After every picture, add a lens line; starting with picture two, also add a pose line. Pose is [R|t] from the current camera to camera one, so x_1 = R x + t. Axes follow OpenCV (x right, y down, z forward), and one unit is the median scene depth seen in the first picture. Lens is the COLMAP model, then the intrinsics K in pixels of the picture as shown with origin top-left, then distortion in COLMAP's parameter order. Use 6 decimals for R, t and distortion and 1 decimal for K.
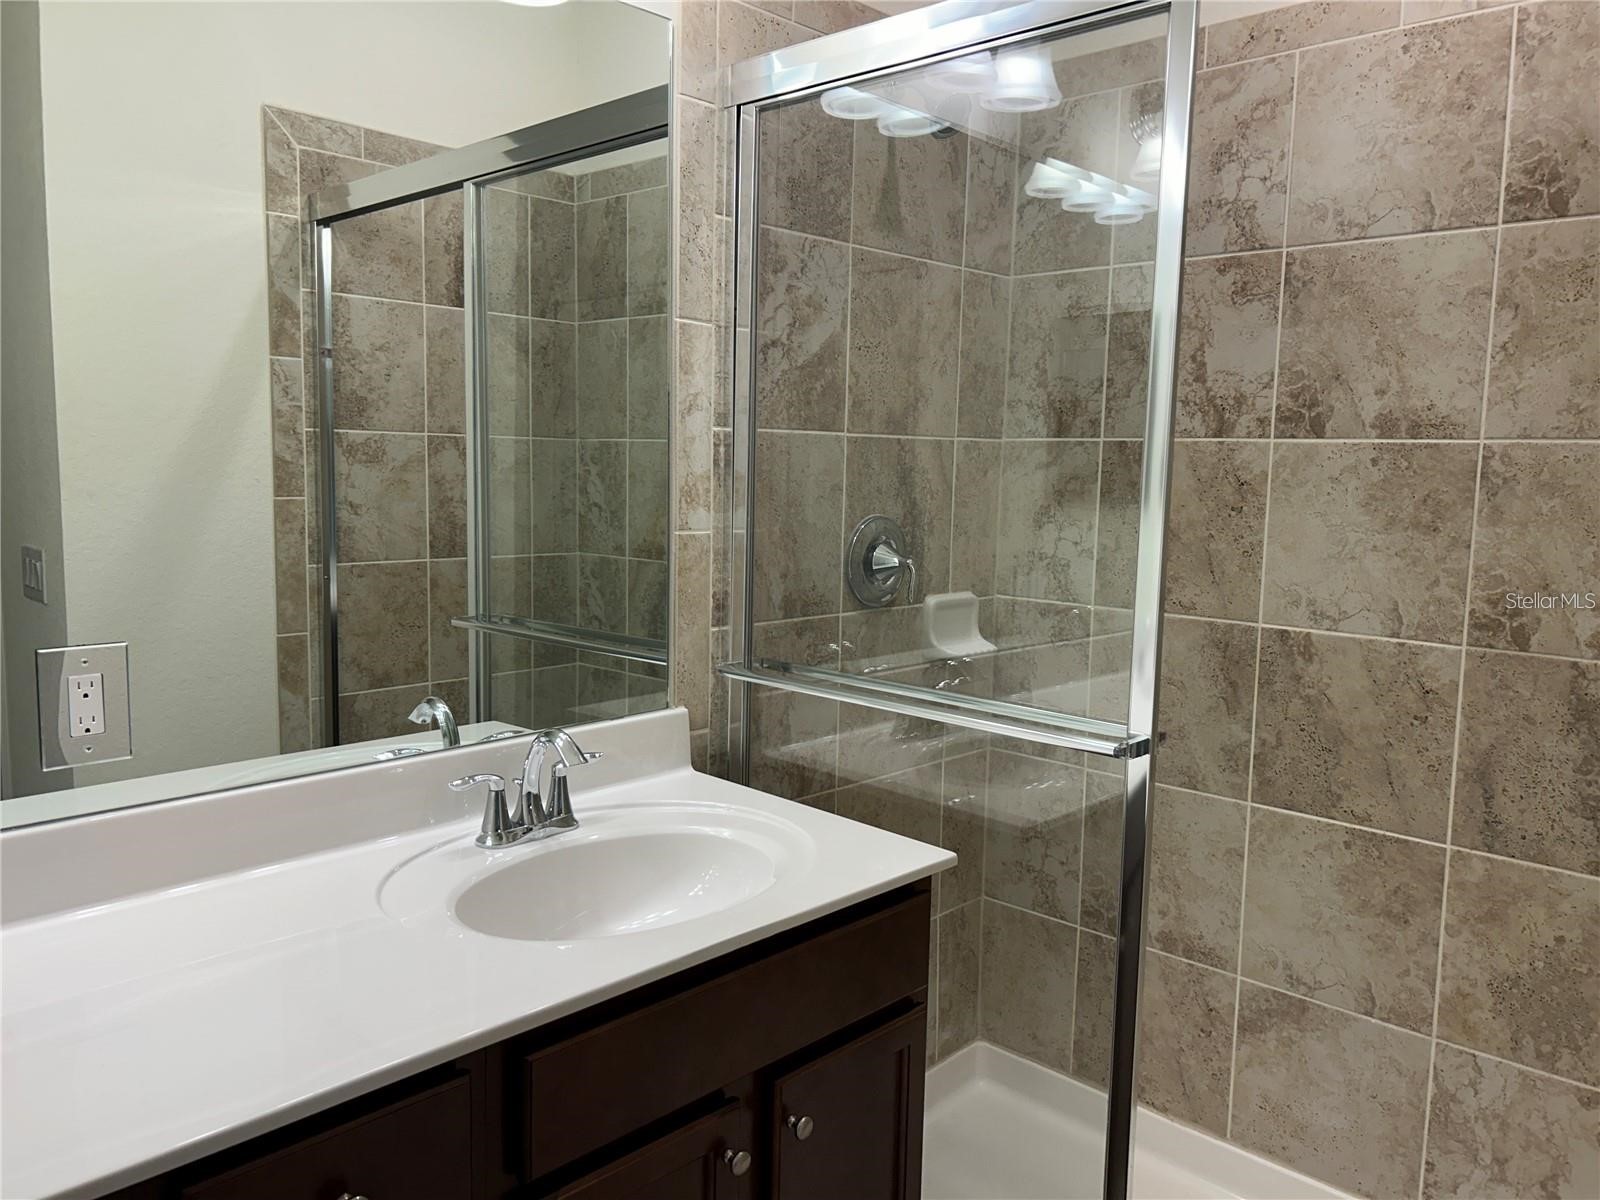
lens RADIAL K [[1214.6, 0, 803.2], [0, 1214.6, 575.3], [0, 0, 1]] dist [0.049694, -0.070437]
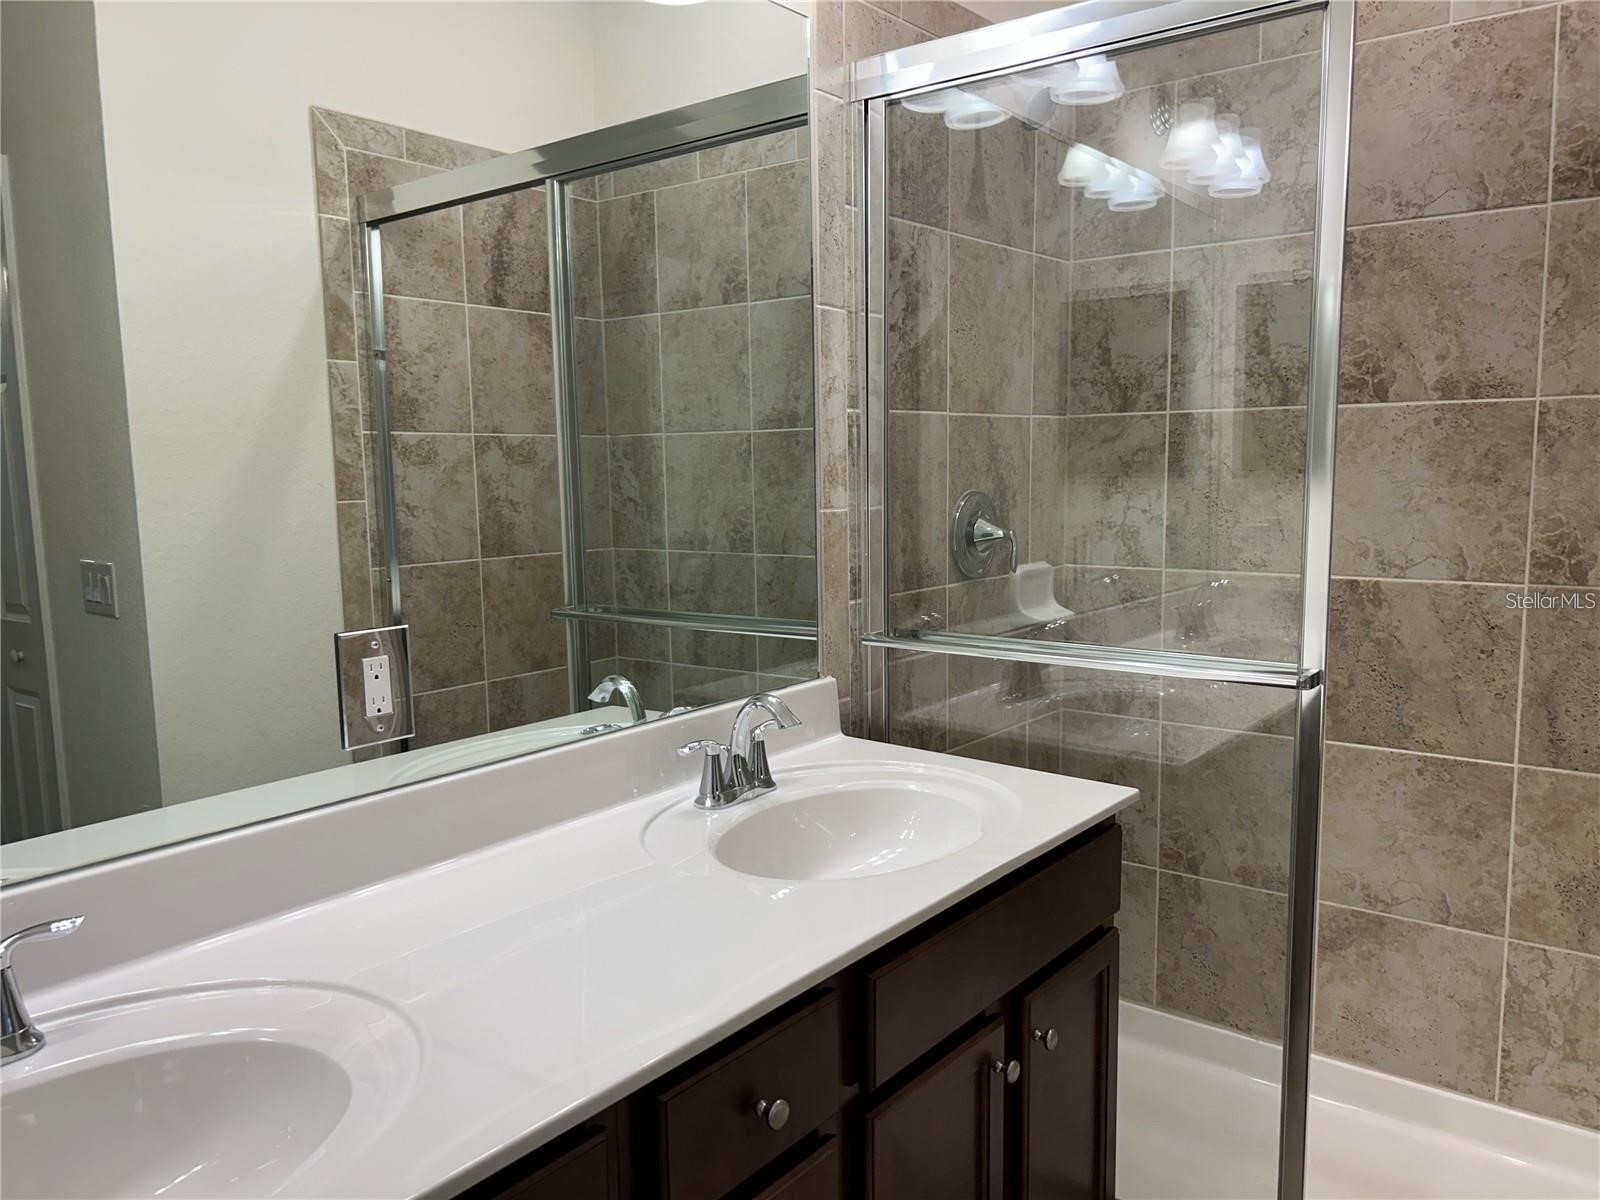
lens RADIAL K [[1210.6, 0, 828.1], [0, 1210.6, 595.1], [0, 0, 1]] dist [0.038916, -0.061433]
pose [[0.994595, -0.047388, 0.092385, -0.176548], [0.045763, 0.998760, 0.019624, 0.015615], [-0.093201, -0.015290, 0.995530, -0.037422]]
